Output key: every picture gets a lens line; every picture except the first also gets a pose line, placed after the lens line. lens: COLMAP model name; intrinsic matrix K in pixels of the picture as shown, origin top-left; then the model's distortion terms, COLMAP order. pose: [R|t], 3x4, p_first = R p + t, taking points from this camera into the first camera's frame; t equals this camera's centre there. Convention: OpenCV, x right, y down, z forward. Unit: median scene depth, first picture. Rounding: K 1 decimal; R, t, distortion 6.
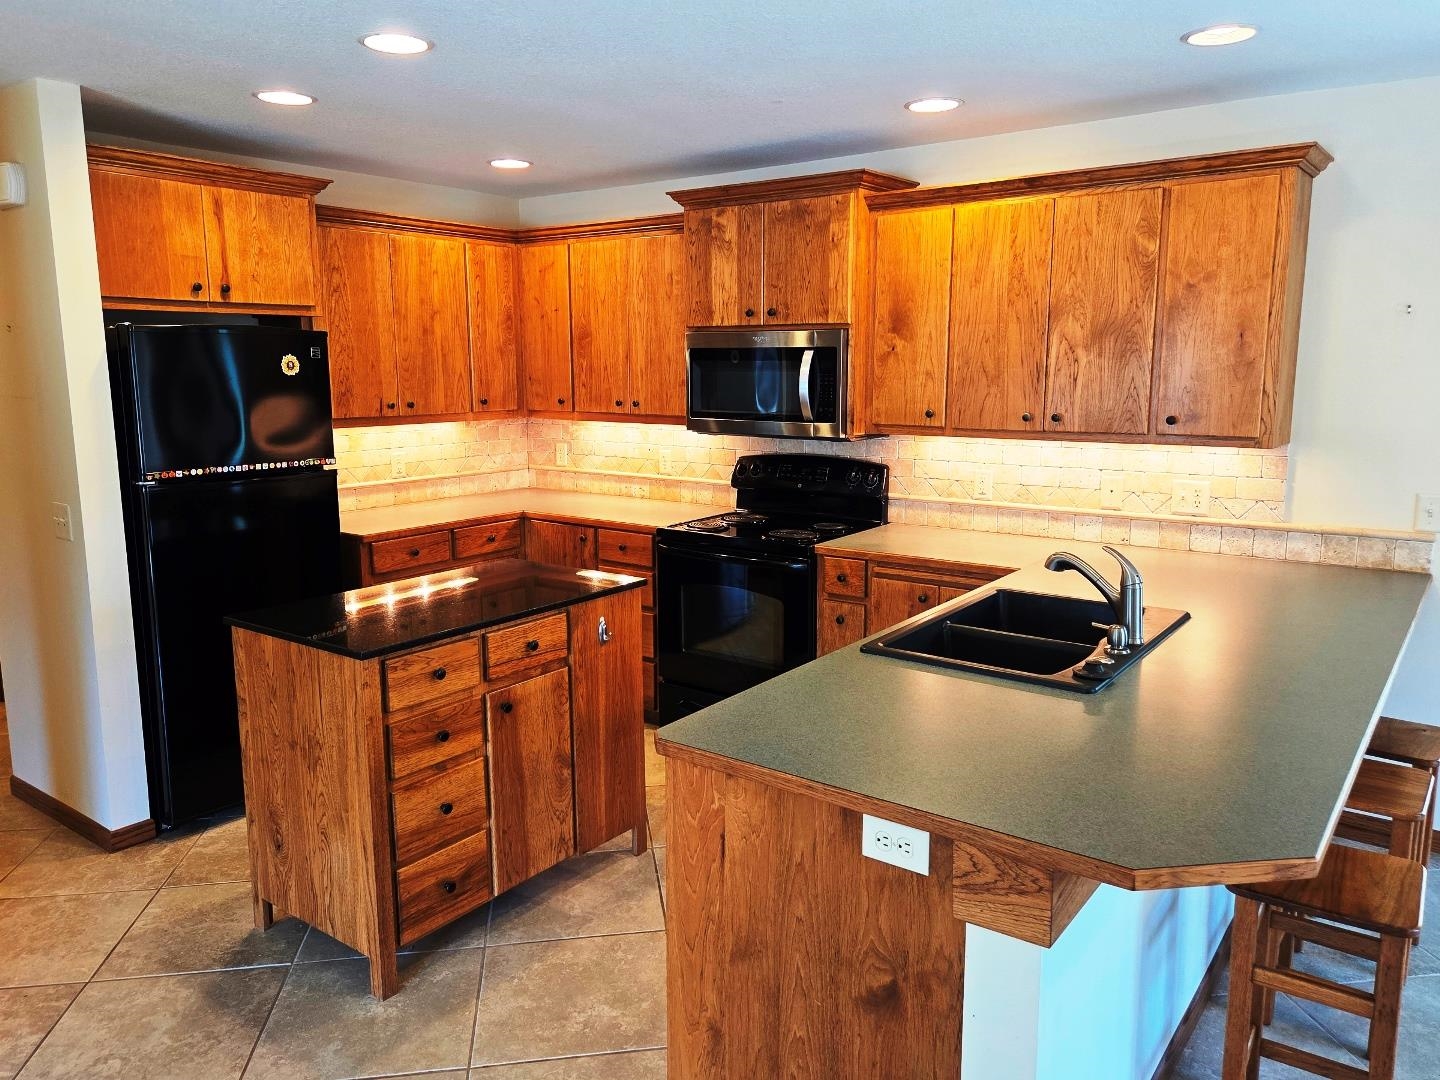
lens RADIAL K [[1045.4, 0, 724.3], [0, 1045.4, 540.8], [0, 0, 1]] dist [0.028984, -0.014178]
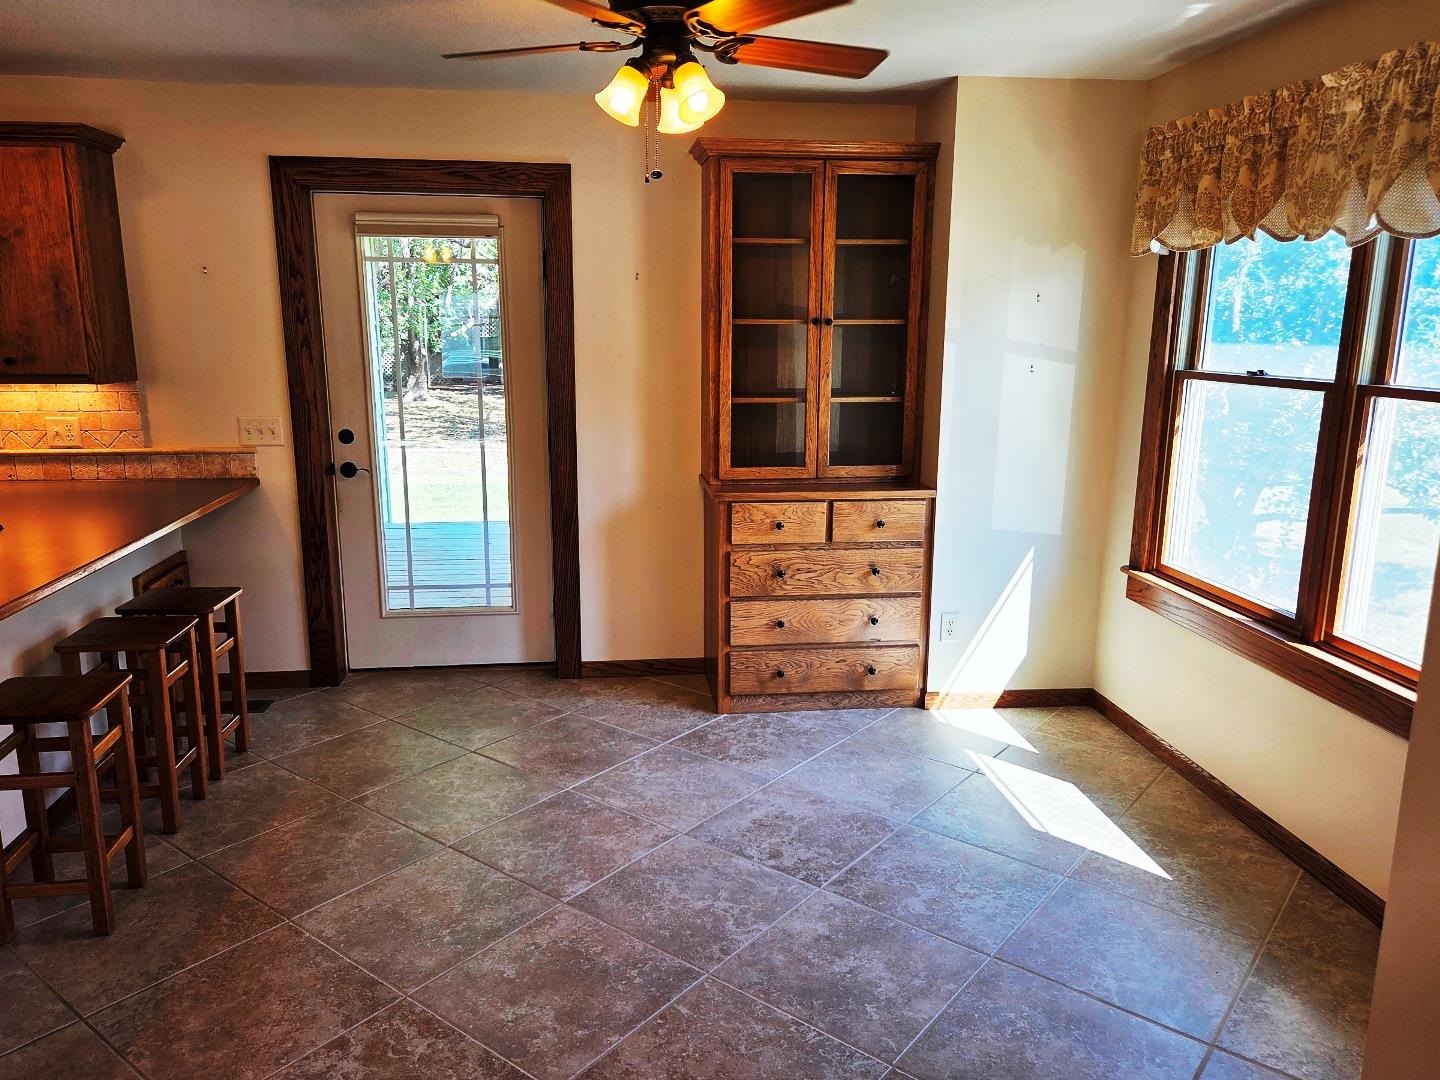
lens RADIAL K [[1045.4, 0, 710.9], [0, 1045.4, 542.6], [0, 0, 1]] dist [0.028984, -0.014178]
pose [[0.727837, -0.130221, 0.673273, 0.178440], [0.104466, 0.991400, 0.078818, 0.060714], [-0.677746, 0.012967, 0.735181, -0.299615]]
